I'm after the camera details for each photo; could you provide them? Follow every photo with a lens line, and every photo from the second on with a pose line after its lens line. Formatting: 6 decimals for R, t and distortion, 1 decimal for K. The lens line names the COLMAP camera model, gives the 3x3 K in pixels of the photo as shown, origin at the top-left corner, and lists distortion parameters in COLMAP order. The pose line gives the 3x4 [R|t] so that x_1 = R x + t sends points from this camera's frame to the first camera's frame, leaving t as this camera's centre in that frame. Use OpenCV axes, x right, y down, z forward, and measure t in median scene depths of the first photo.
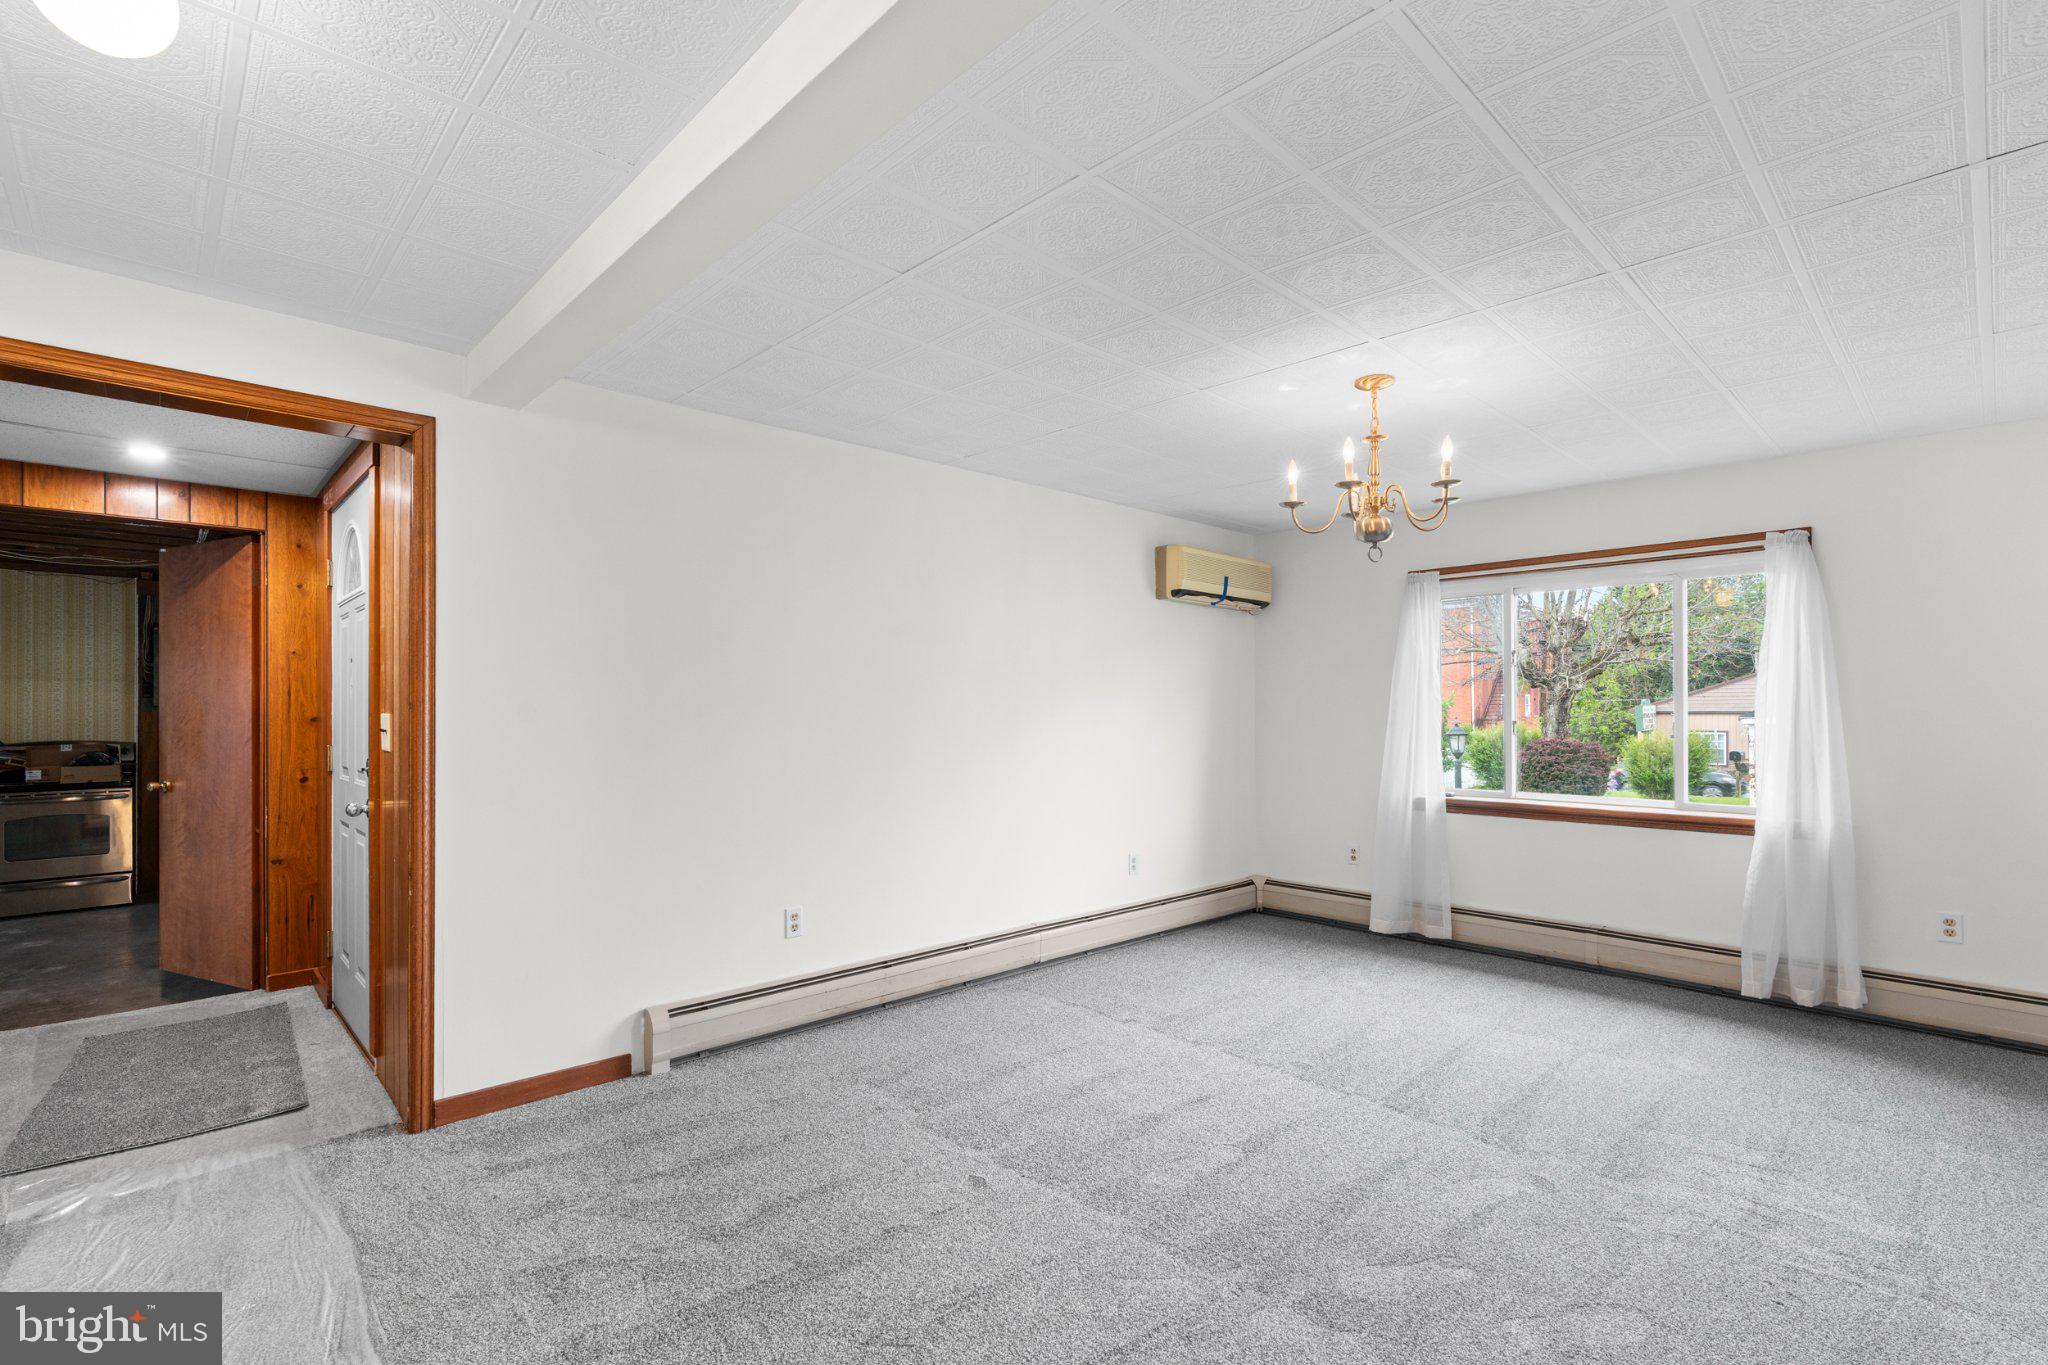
lens RADIAL K [[926.3, 0, 1028.5], [0, 926.3, 701.3], [0, 0, 1]] dist [-0.005783, 0.000616]
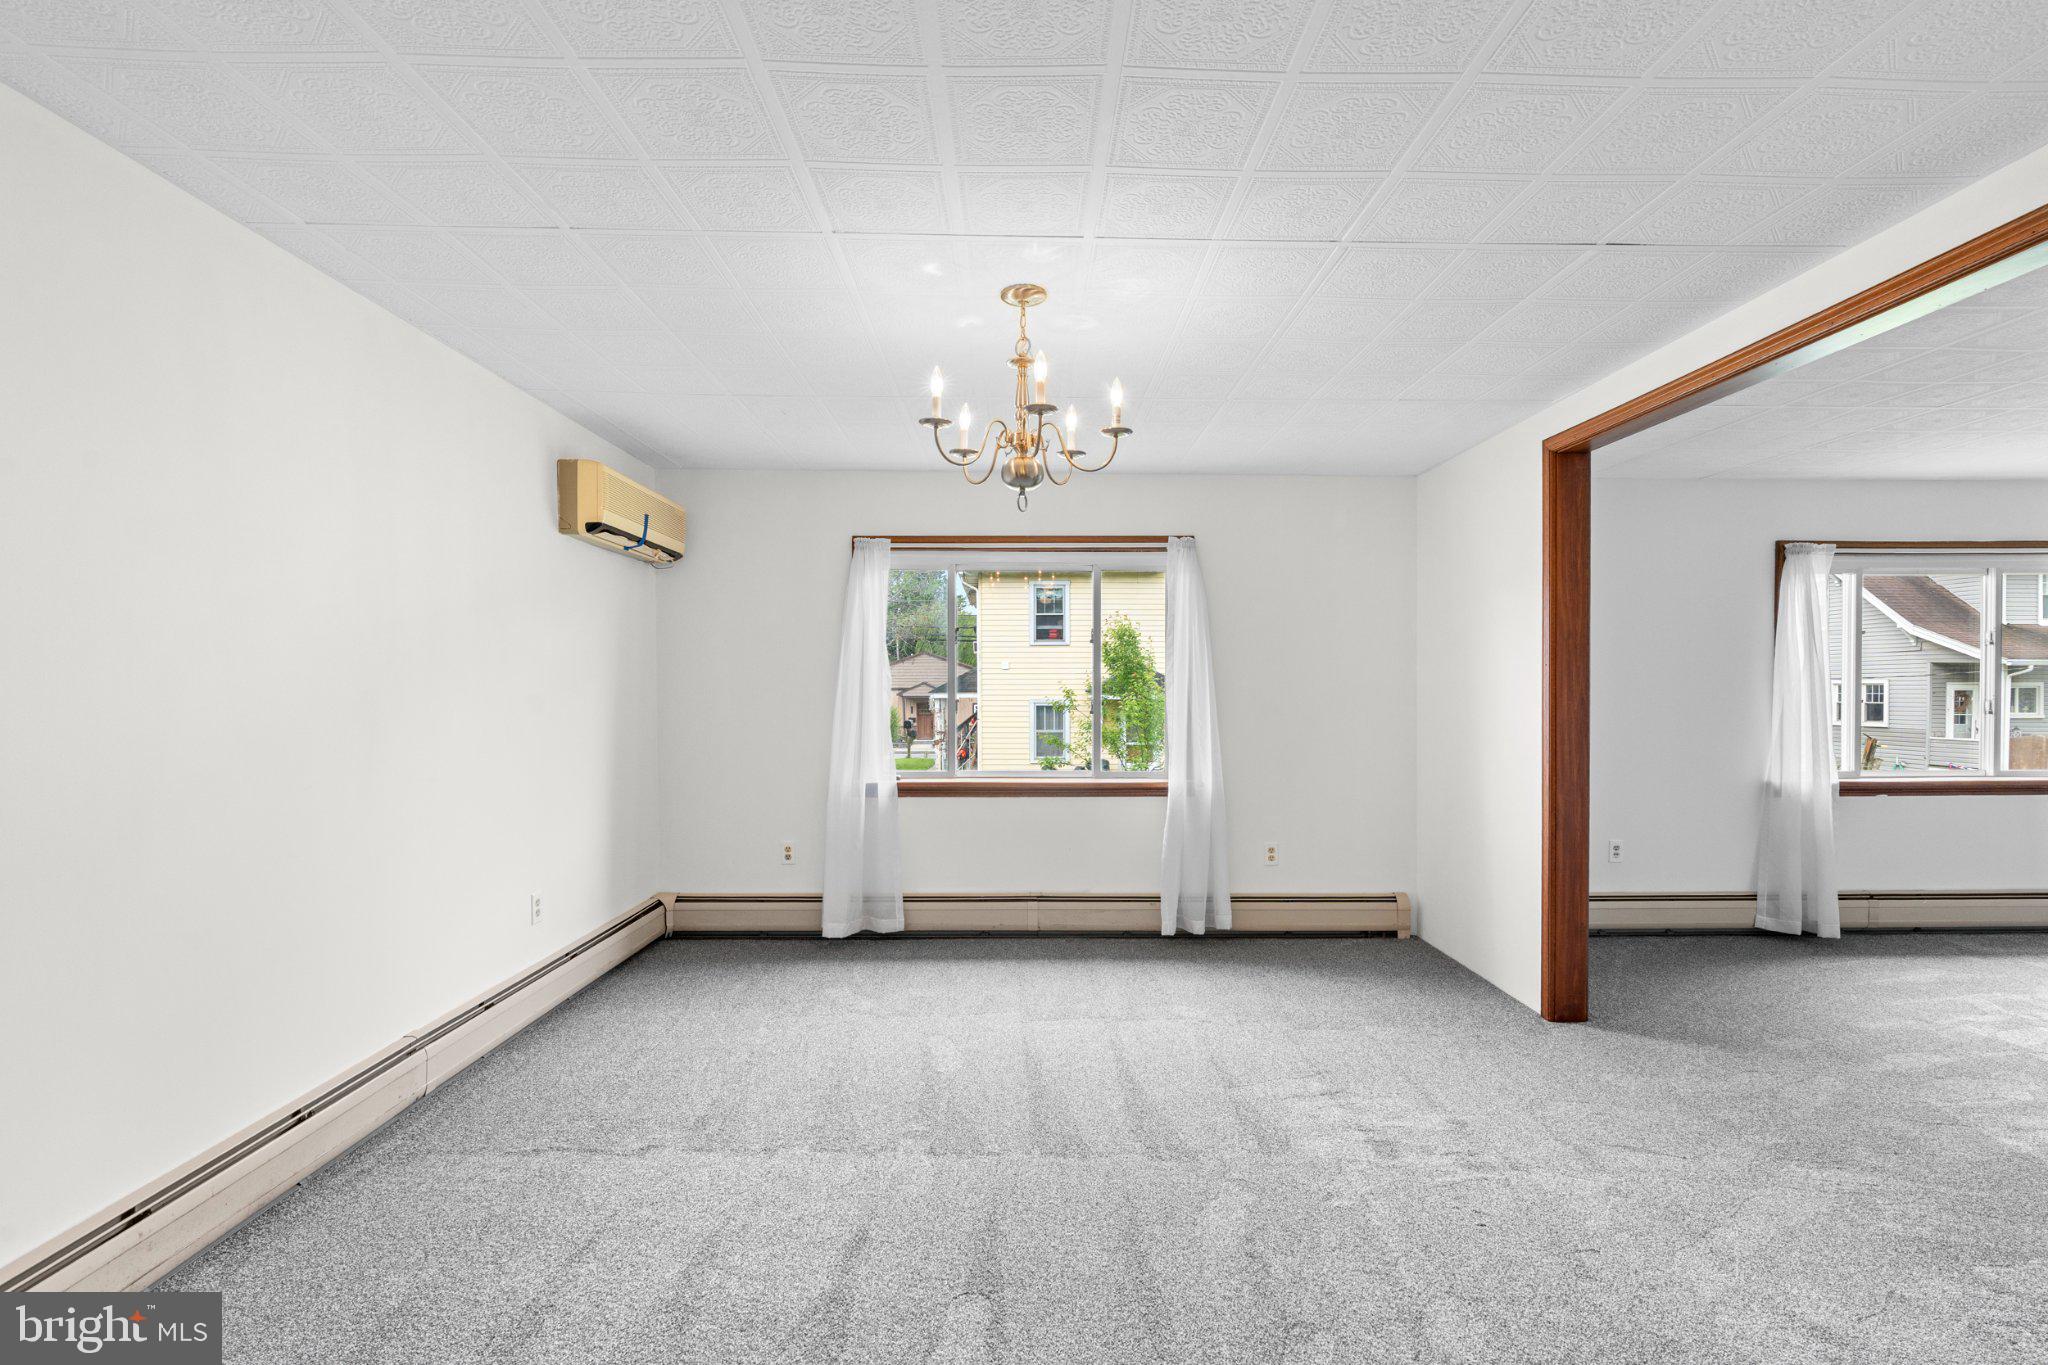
lens RADIAL K [[926.3, 0, 1028.5], [0, 926.3, 701.3], [0, 0, 1]] dist [-0.005783, 0.000616]
pose [[0.681985, -0.010112, 0.731297, -0.171583], [-0.008047, 0.999740, 0.021328, 0.001960], [-0.731322, -0.020430, 0.681726, 0.309612]]
